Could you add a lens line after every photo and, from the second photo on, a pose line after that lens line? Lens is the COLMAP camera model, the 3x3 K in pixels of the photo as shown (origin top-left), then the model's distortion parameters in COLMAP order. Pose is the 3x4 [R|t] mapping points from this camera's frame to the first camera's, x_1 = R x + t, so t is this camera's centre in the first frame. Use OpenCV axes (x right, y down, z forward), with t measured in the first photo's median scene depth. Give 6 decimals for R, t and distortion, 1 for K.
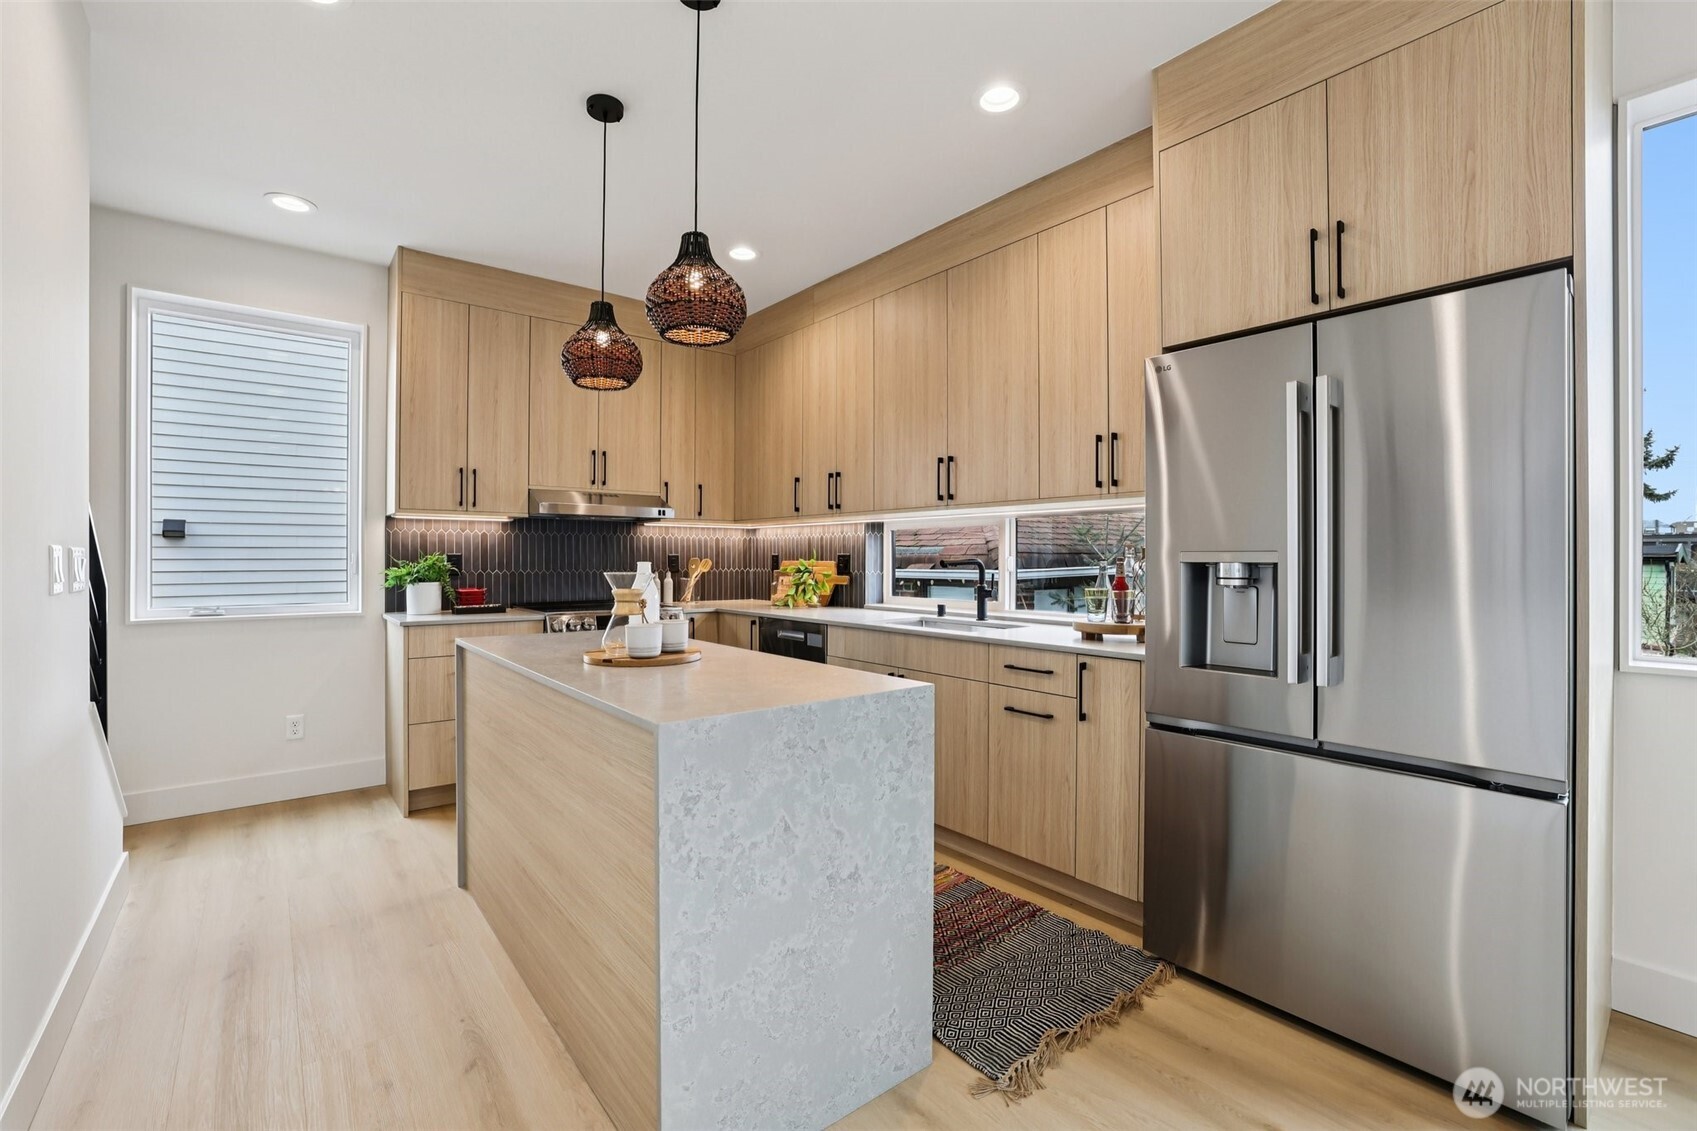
lens RADIAL K [[738.6, 0, 852.1], [0, 738.6, 557.2], [0, 0, 1]] dist [-0.034175, 0.010144]
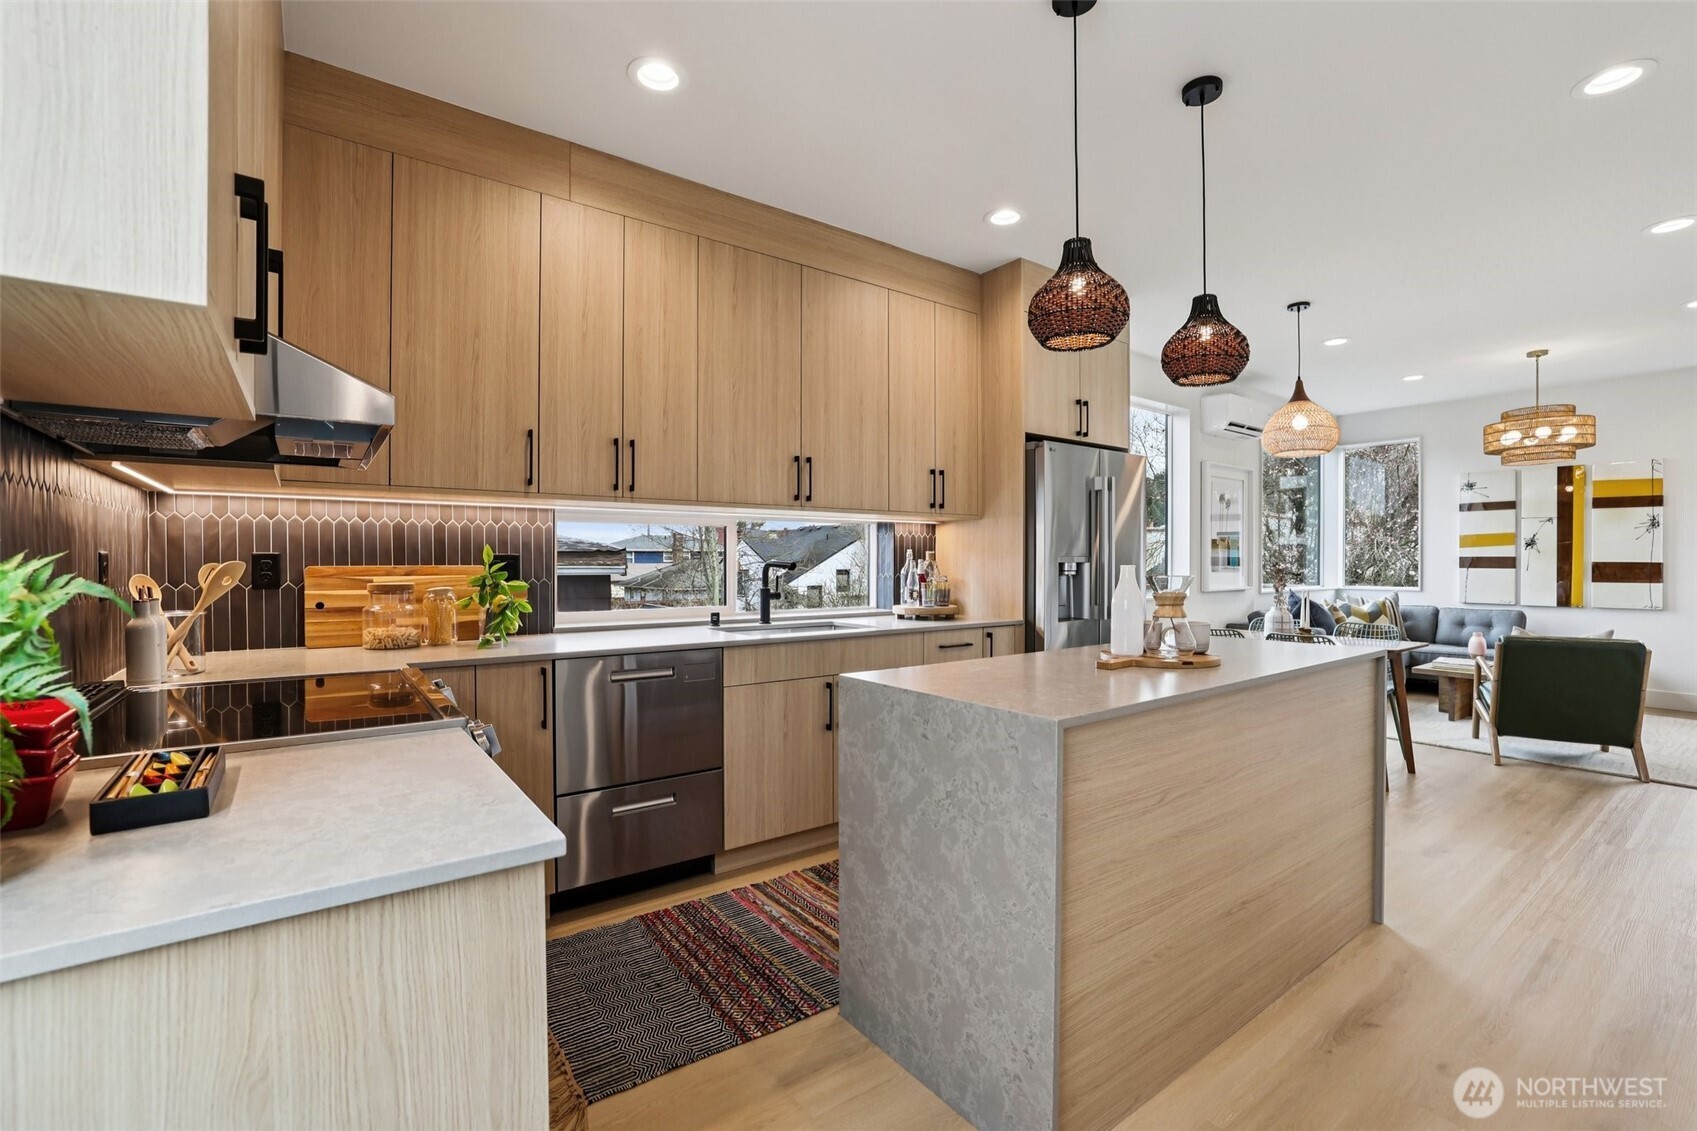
lens RADIAL K [[738.6, 0, 842.1], [0, 738.6, 566.1], [0, 0, 1]] dist [-0.034175, 0.010144]
pose [[0.058849, -0.004743, 0.998256, -0.734039], [-0.000482, 0.999988, 0.004779, 0.003945], [-0.998267, -0.000763, 0.058846, 0.771438]]
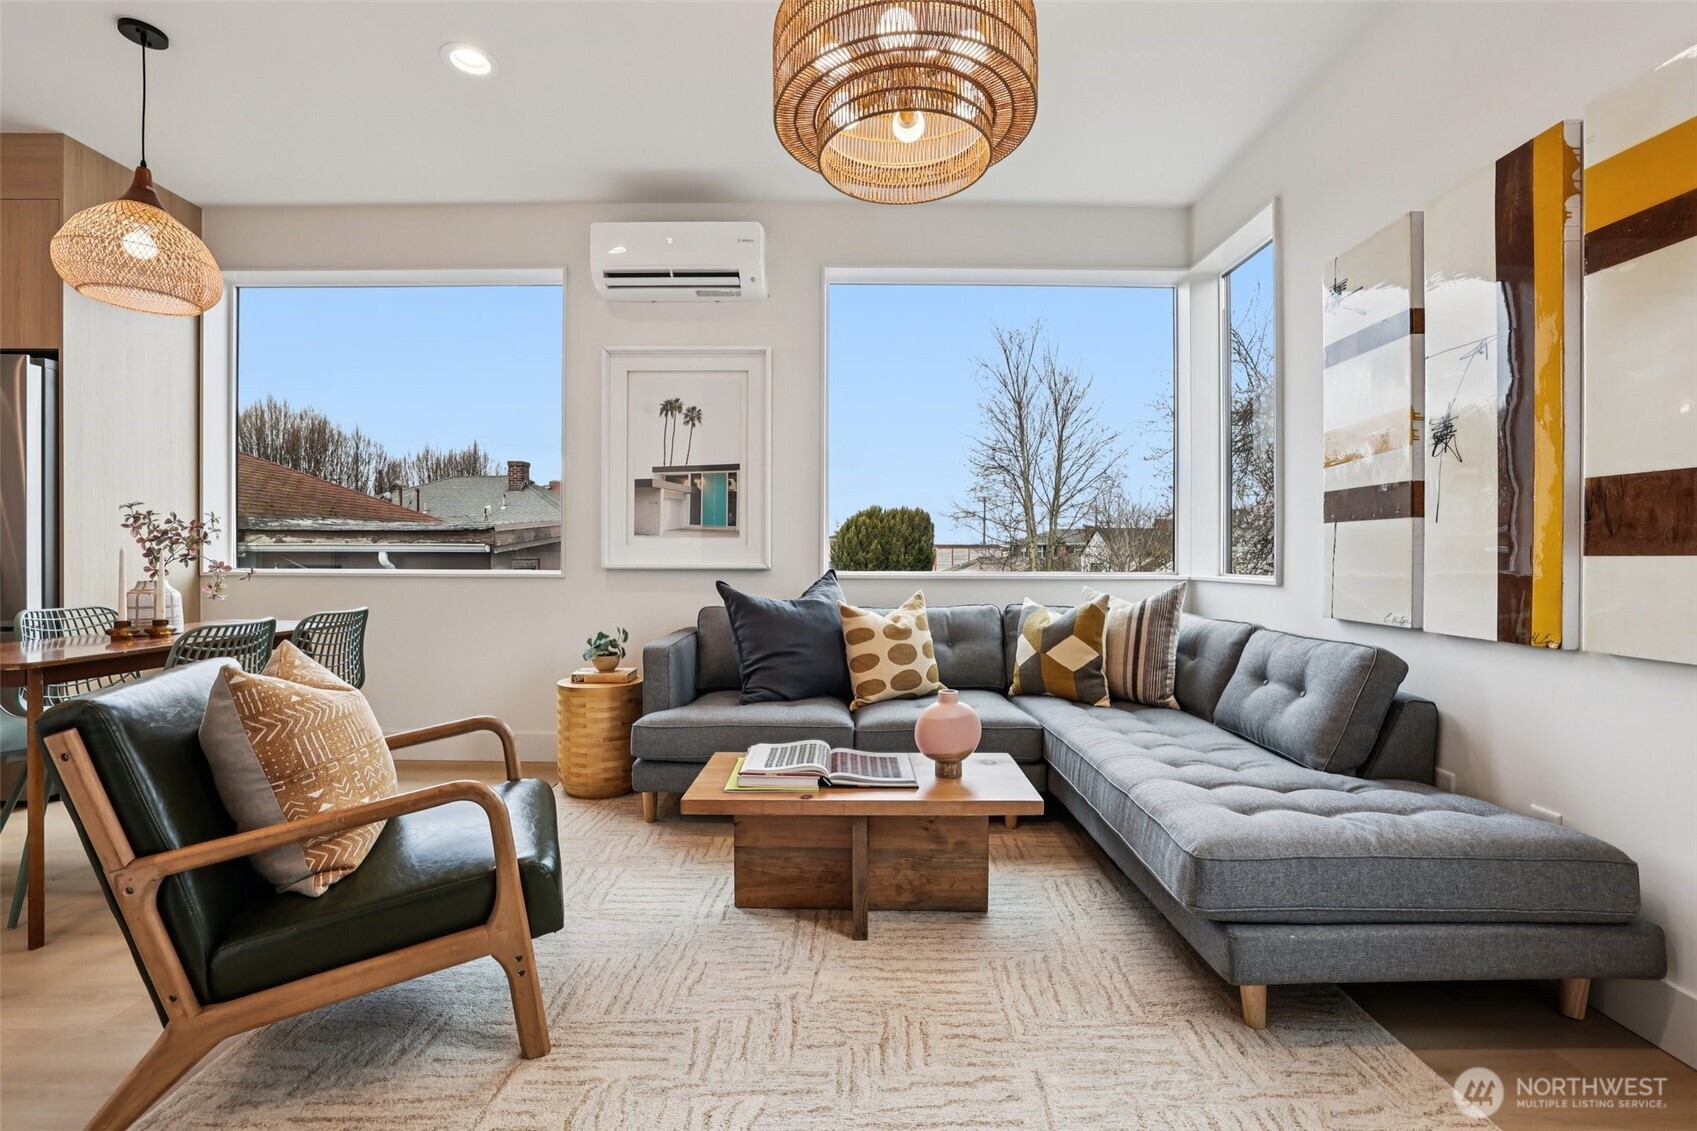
lens RADIAL K [[738.6, 0, 850.6], [0, 738.6, 557.5], [0, 0, 1]] dist [-0.034175, 0.010144]
pose [[0.636739, -0.001148, 0.771079, 0.308417], [-0.002712, 0.999989, 0.003729, 0.044277], [-0.771075, -0.004466, 0.636729, -0.659616]]
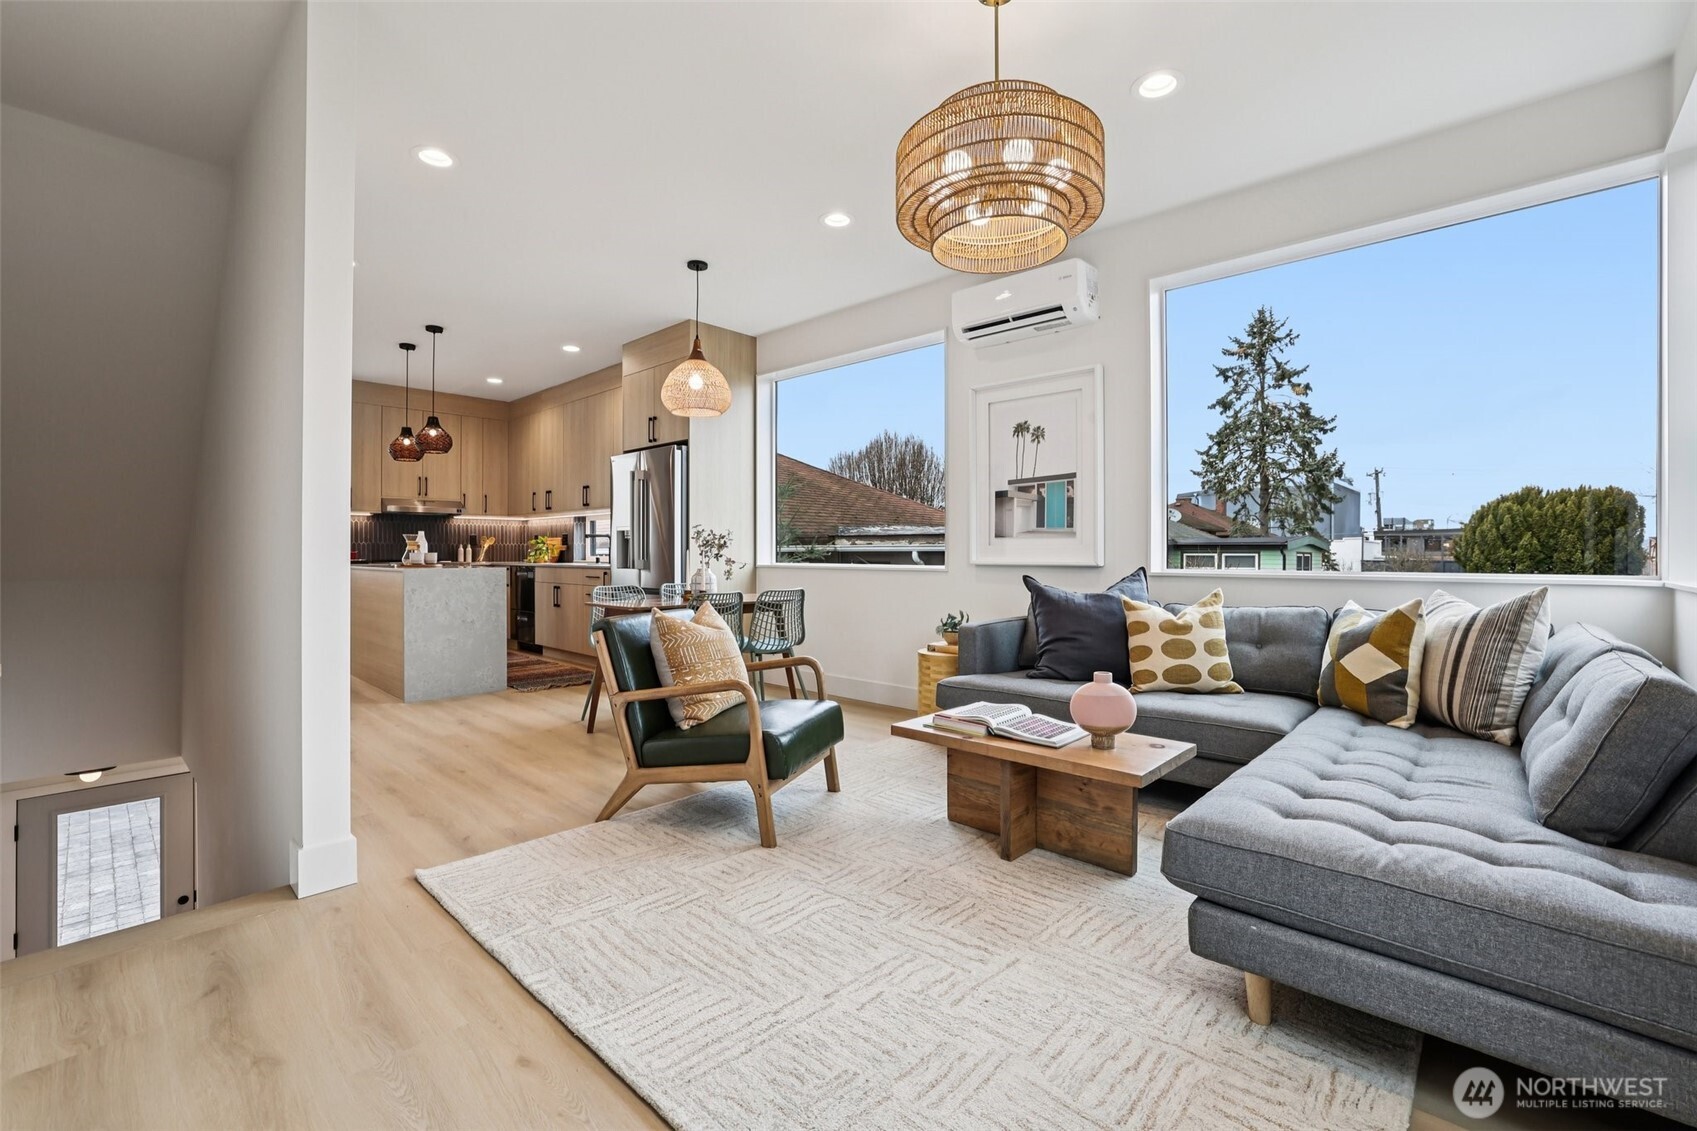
lens RADIAL K [[738.6, 0, 847.6], [0, 738.6, 554.0], [0, 0, 1]] dist [-0.034175, 0.010144]
pose [[0.992031, -0.000672, 0.125990, 0.474145], [0.000347, 0.999997, 0.002607, 0.042982], [-0.125991, -0.002542, 0.992028, -0.937088]]
